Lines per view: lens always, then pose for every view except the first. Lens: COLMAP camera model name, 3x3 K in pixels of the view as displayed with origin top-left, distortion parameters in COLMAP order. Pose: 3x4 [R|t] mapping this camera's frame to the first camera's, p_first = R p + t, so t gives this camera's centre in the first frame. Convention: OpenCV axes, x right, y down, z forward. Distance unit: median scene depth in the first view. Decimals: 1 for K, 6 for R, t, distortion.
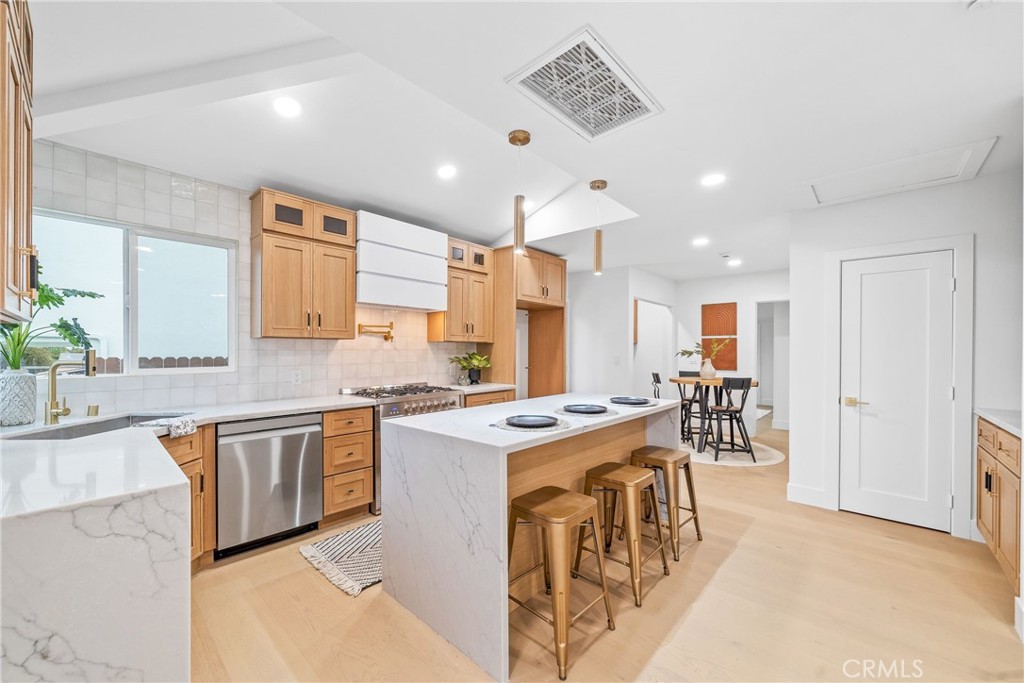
lens RADIAL K [[395.7, 0, 513.0], [0, 395.7, 348.1], [0, 0, 1]] dist [-0.002335, -0.000154]
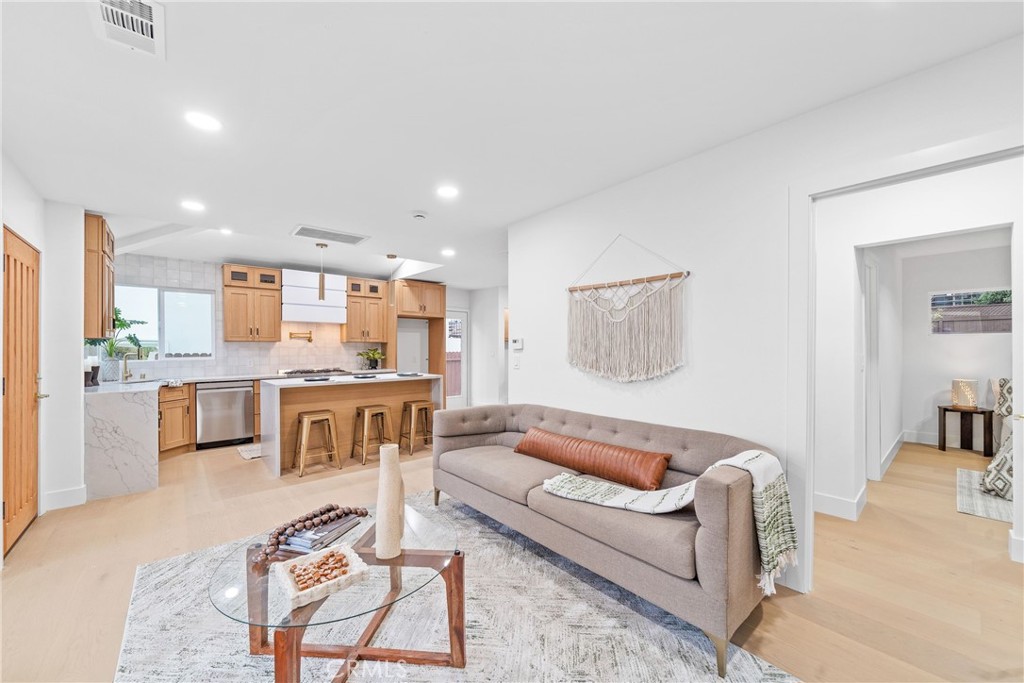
lens RADIAL K [[395.7, 0, 514.2], [0, 395.7, 346.2], [0, 0, 1]] dist [-0.002335, -0.000154]
pose [[0.993756, -0.005698, -0.111427, 0.875714], [0.006119, 0.999975, 0.003432, -0.001956], [0.111405, -0.004093, 0.993767, -0.673317]]
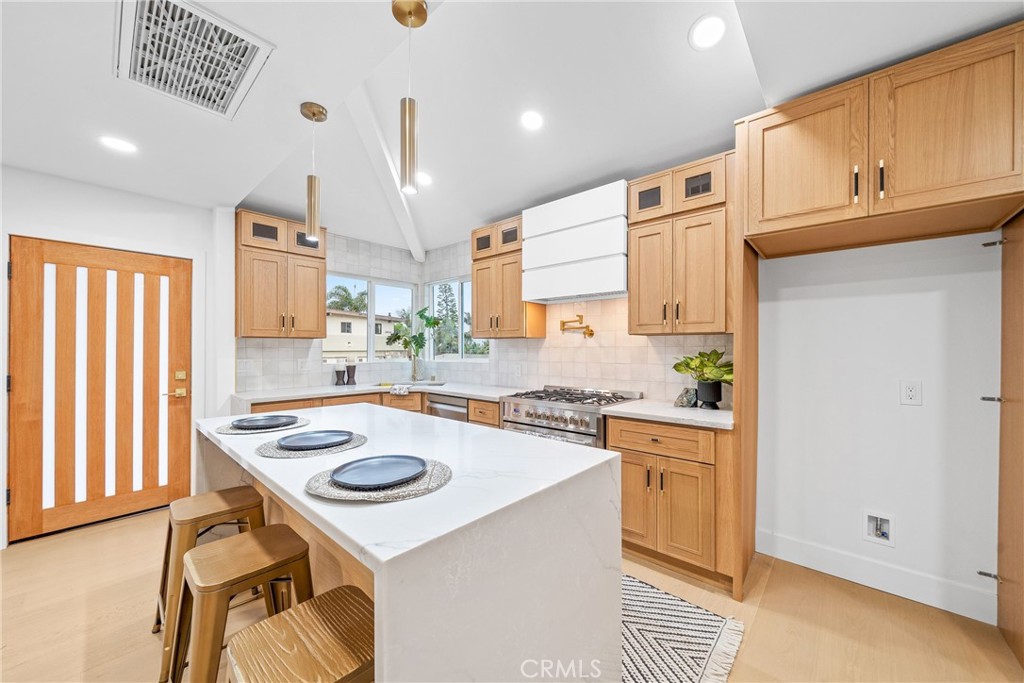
lens RADIAL K [[375.0, 0, 509.9], [0, 375.0, 346.1], [0, 0, 1]] dist [0.001994, 0.000127]
pose [[0.009148, -0.004157, -0.999950, 0.607880], [0.007012, 0.999967, -0.004093, 0.004625], [0.999934, -0.006975, 0.009177, 0.999482]]
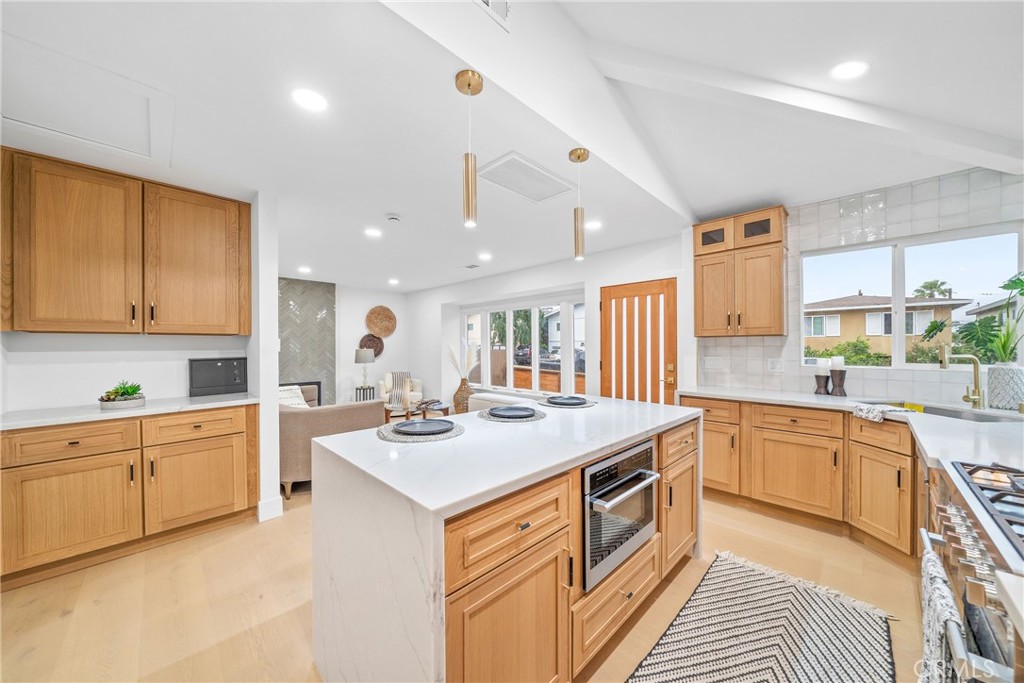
lens RADIAL K [[355.9, 0, 509.9], [0, 355.9, 346.1], [0, 0, 1]] dist [-0.003080, -0.000020]
pose [[-0.998985, 0.002490, 0.044982, 0.116282], [0.002120, 0.999964, -0.008263, 0.007117], [-0.045001, -0.008160, -0.998954, 1.398929]]
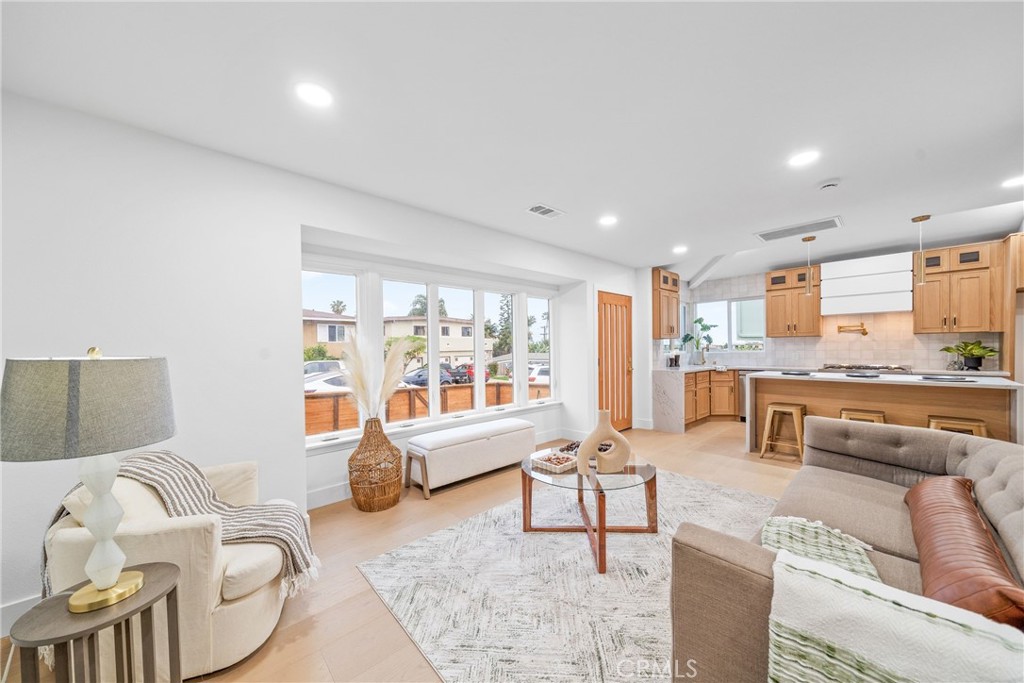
lens RADIAL K [[355.9, 0, 511.6], [0, 355.9, 352.4], [0, 0, 1]] dist [-0.003080, -0.000020]
pose [[-0.084402, 0.014684, -0.996324, 1.396069], [0.022157, 0.999672, 0.012856, 0.000114], [0.996185, -0.020990, -0.084699, -0.276563]]
